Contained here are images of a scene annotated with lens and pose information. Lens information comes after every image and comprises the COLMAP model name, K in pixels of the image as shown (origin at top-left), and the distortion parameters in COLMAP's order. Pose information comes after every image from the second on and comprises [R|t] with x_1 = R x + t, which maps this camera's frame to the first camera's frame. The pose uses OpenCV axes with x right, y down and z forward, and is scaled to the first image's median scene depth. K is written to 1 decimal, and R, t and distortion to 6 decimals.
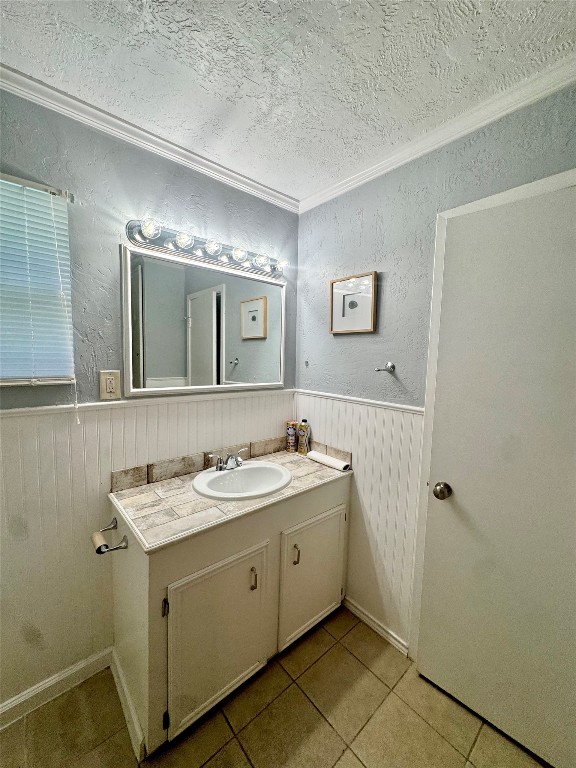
lens RADIAL K [[306.6, 0, 289.0], [0, 306.6, 382.8], [0, 0, 1]] dist [-0.003200, 0.000436]
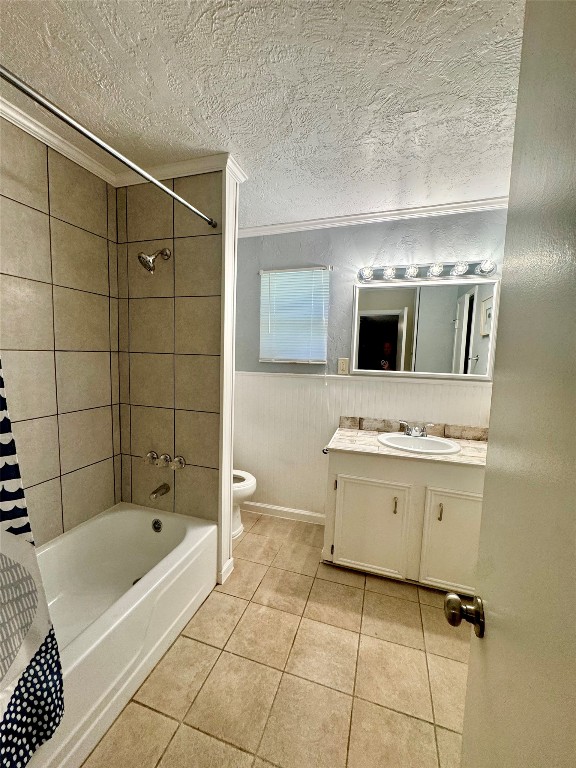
lens RADIAL K [[306.6, 0, 289.0], [0, 306.6, 382.8], [0, 0, 1]] dist [-0.003200, 0.000436]
pose [[0.513988, 0.069689, -0.854962, 0.773722], [-0.086777, 0.995806, 0.029001, 0.078232], [0.853397, 0.059285, 0.517880, -0.175224]]
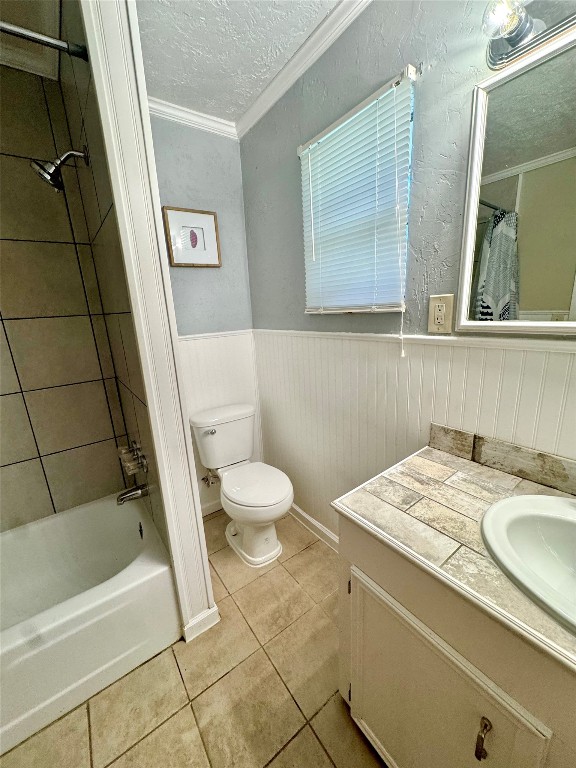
lens RADIAL K [[306.6, 0, 289.0], [0, 306.6, 382.8], [0, 0, 1]] dist [-0.003200, 0.000436]
pose [[-0.094615, 0.219708, -0.970967, 0.237488], [-0.031919, 0.974171, 0.223544, 0.015093], [0.995002, 0.052143, -0.085158, 0.696777]]
